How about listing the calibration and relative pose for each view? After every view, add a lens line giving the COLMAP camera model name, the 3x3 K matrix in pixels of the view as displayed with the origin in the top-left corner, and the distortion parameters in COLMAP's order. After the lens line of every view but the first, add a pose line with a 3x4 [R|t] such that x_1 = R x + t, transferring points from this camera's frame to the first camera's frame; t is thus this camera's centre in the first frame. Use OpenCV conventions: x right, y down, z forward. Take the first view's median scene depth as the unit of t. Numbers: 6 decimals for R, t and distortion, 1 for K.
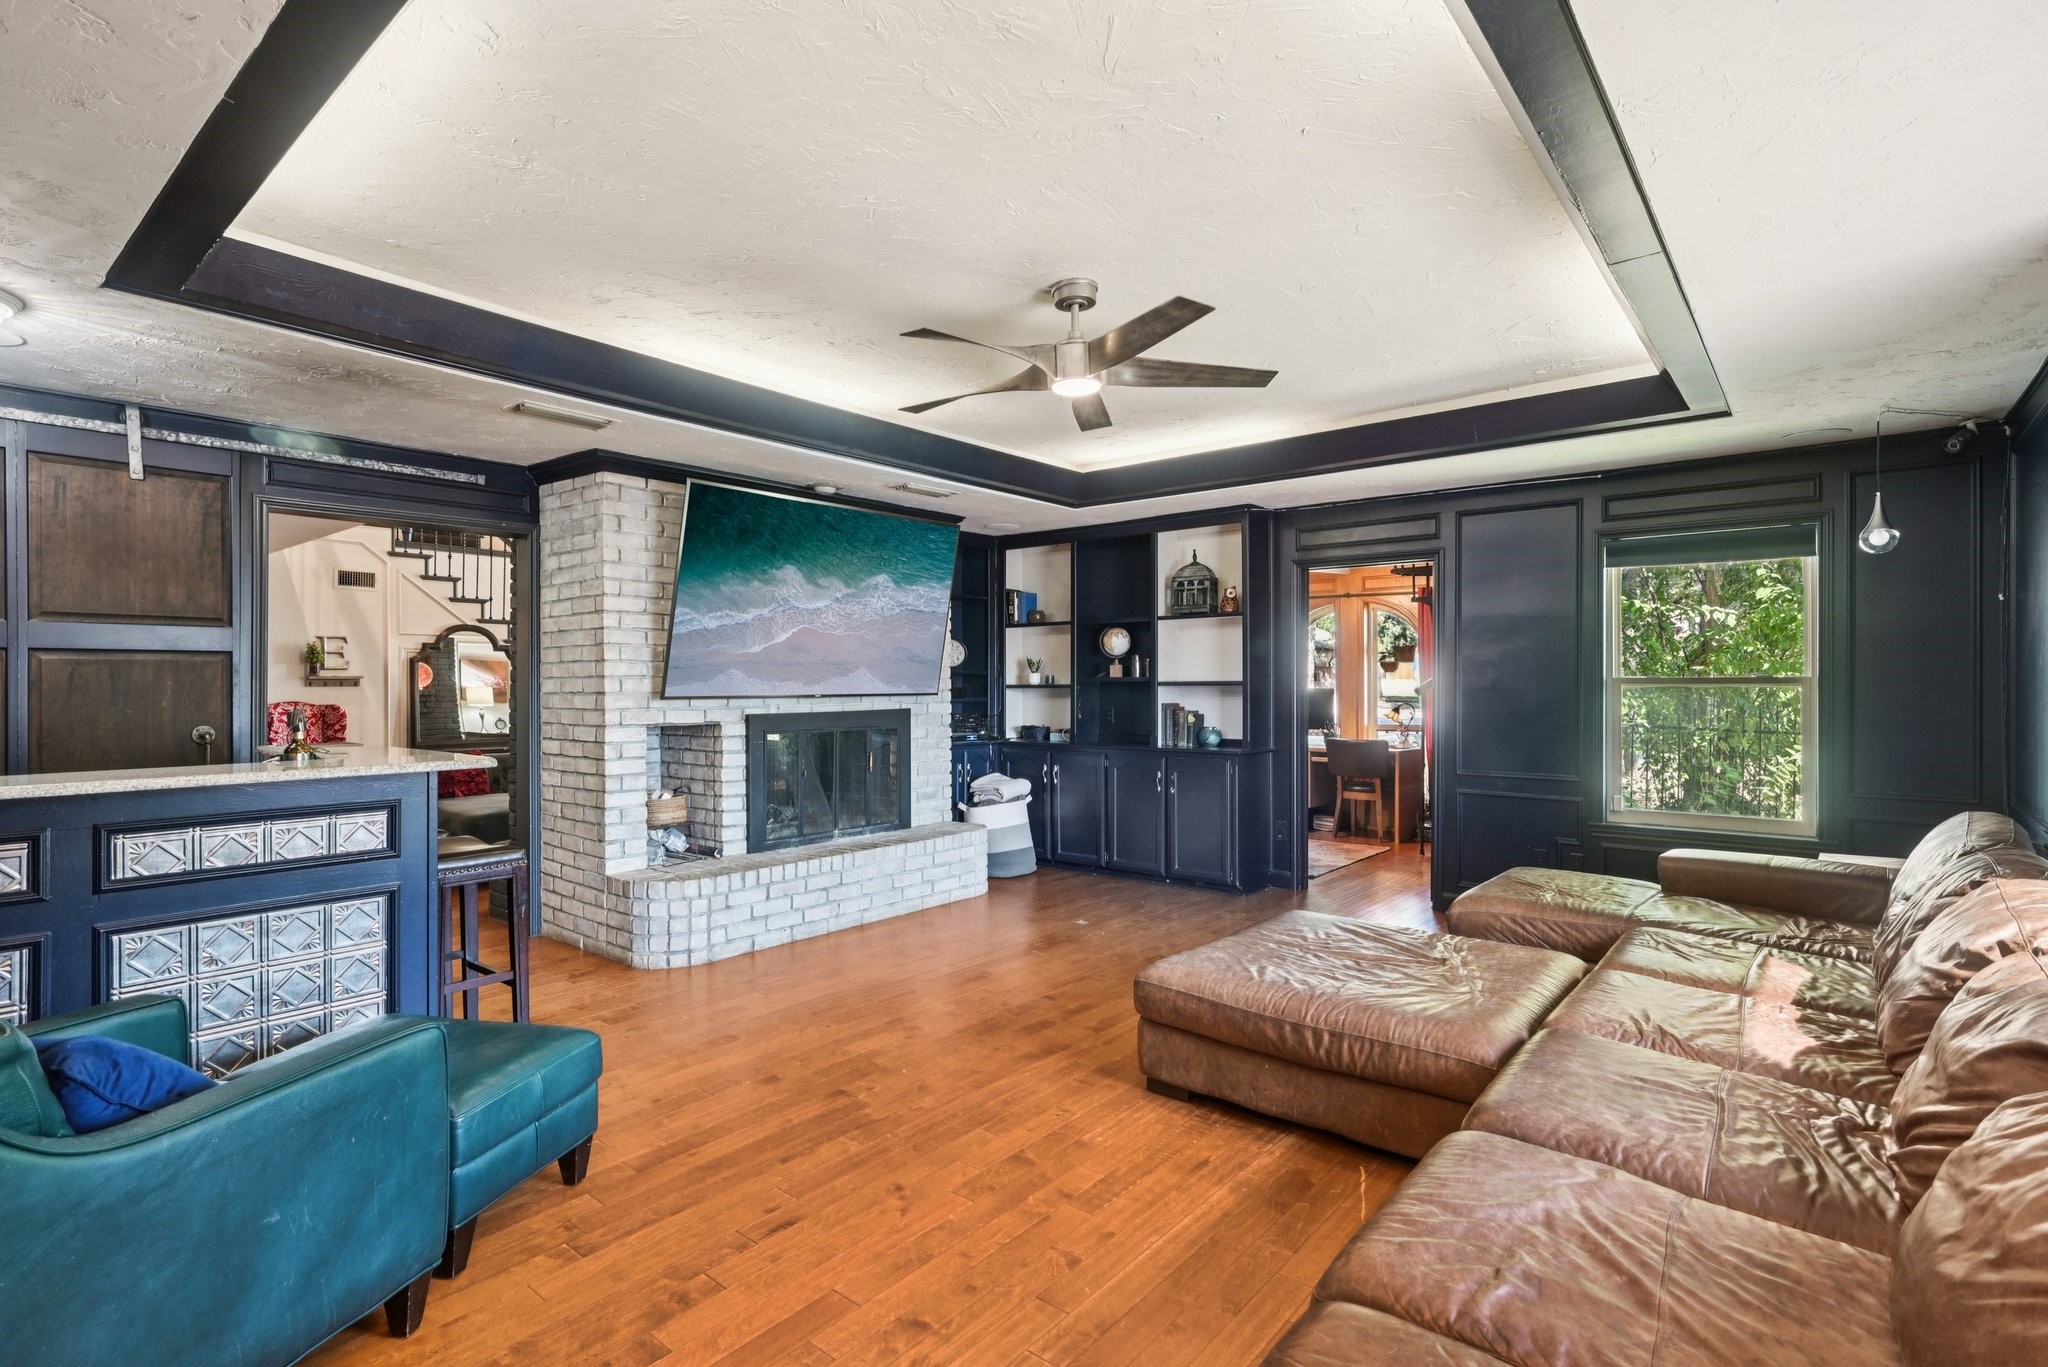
lens RADIAL K [[969.7, 0, 1024.0], [0, 969.7, 683.5], [0, 0, 1]] dist [-0.000551, -0.000037]
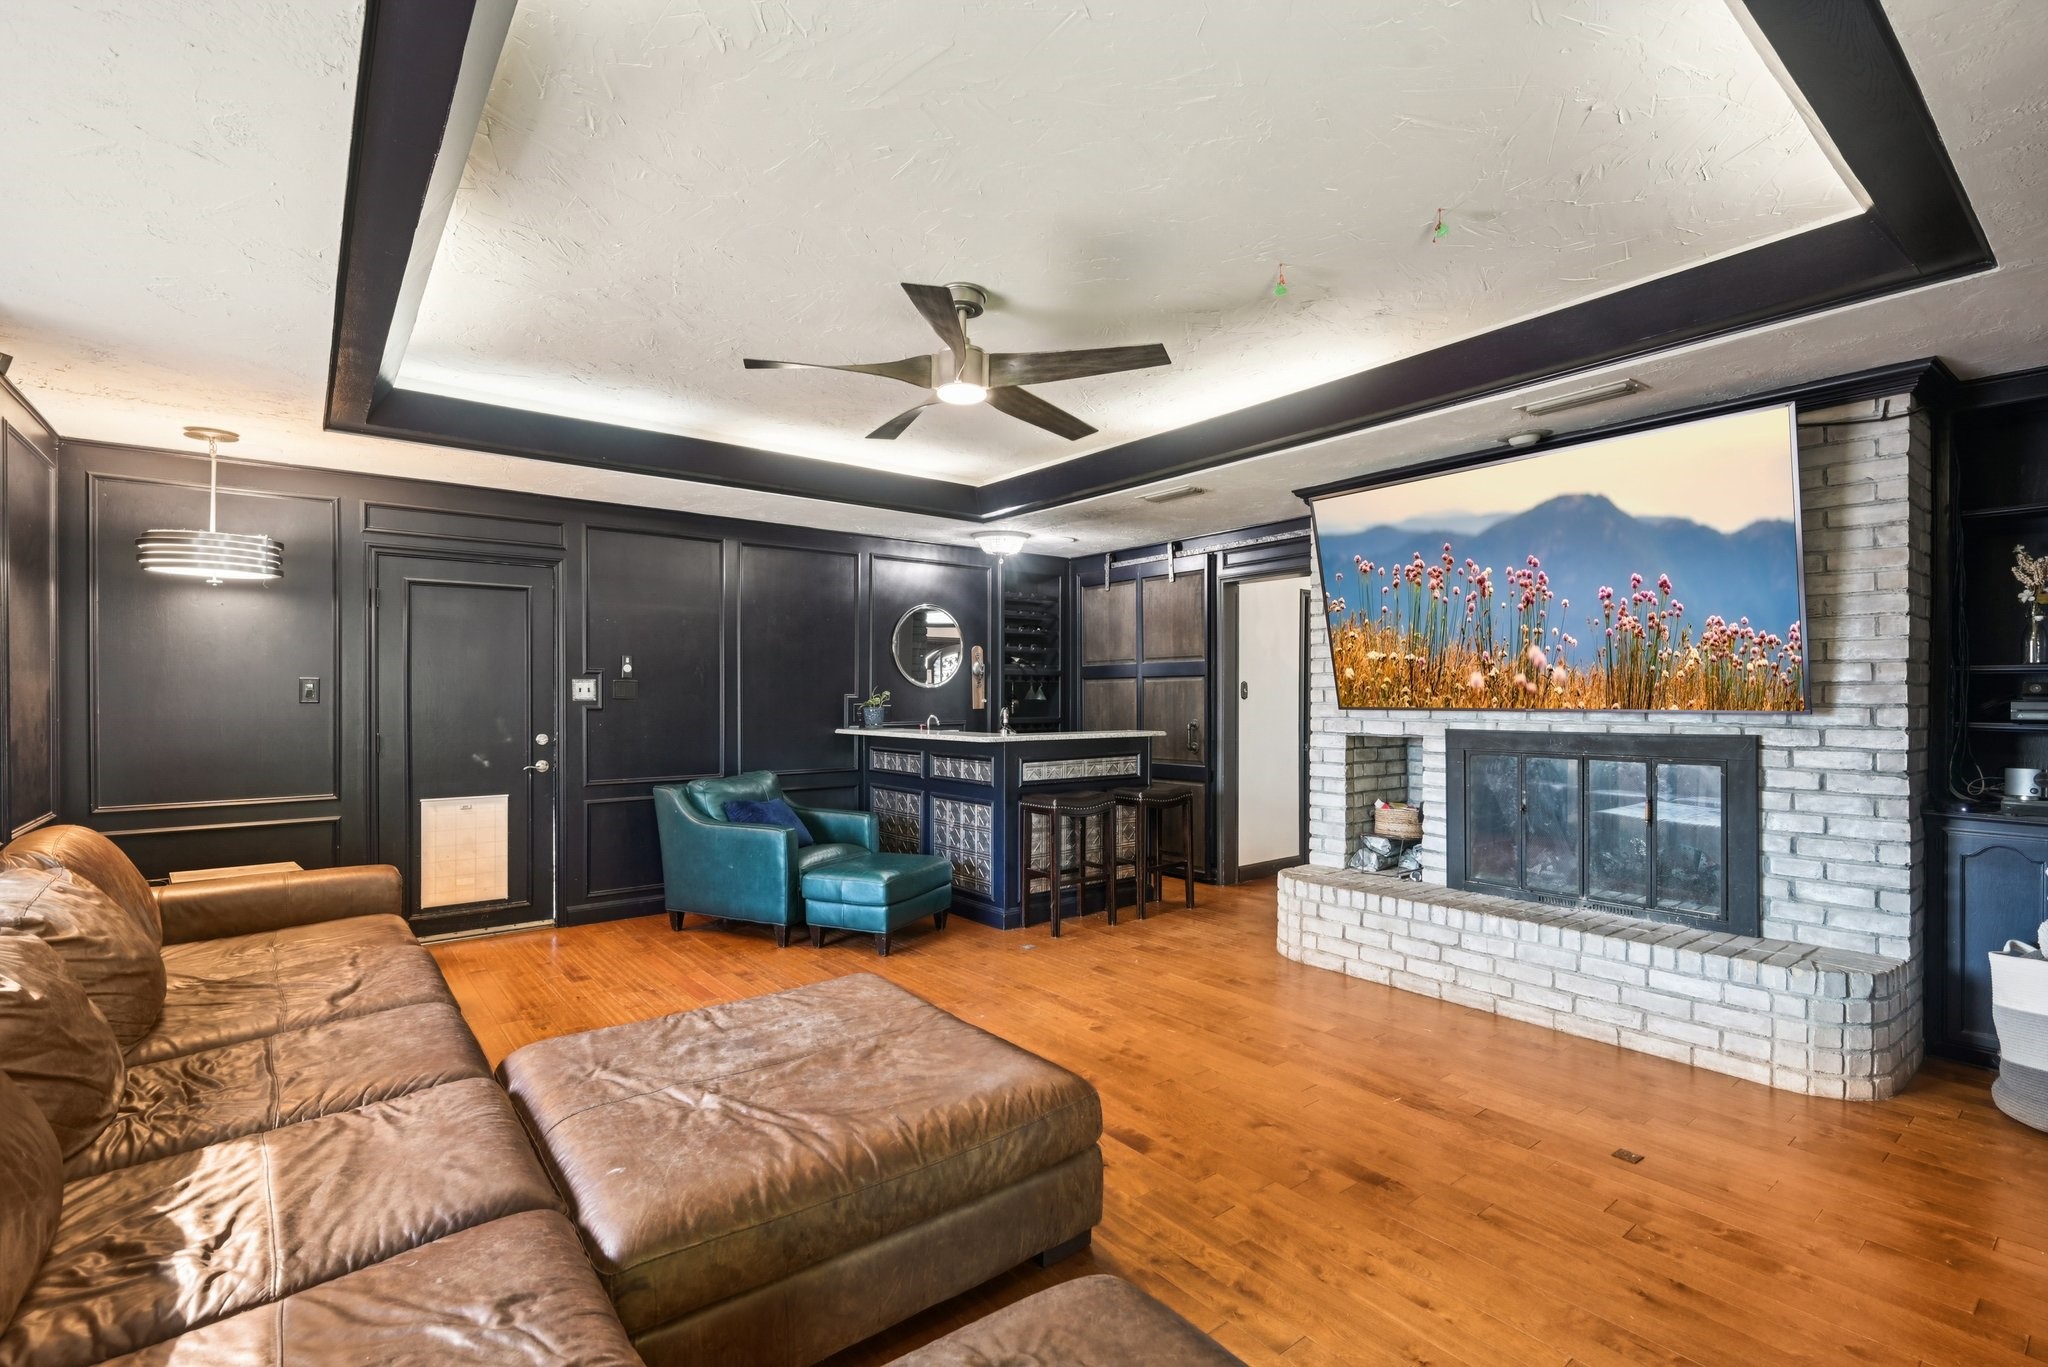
lens RADIAL K [[908.7, 0, 1022.0], [0, 908.7, 692.5], [0, 0, 1]] dist [-0.000214, -0.000030]
pose [[-0.200585, -0.000402, -0.979676, 0.624109], [0.003315, 0.999994, -0.001089, -0.001848], [0.979671, -0.003466, -0.200582, 0.817028]]
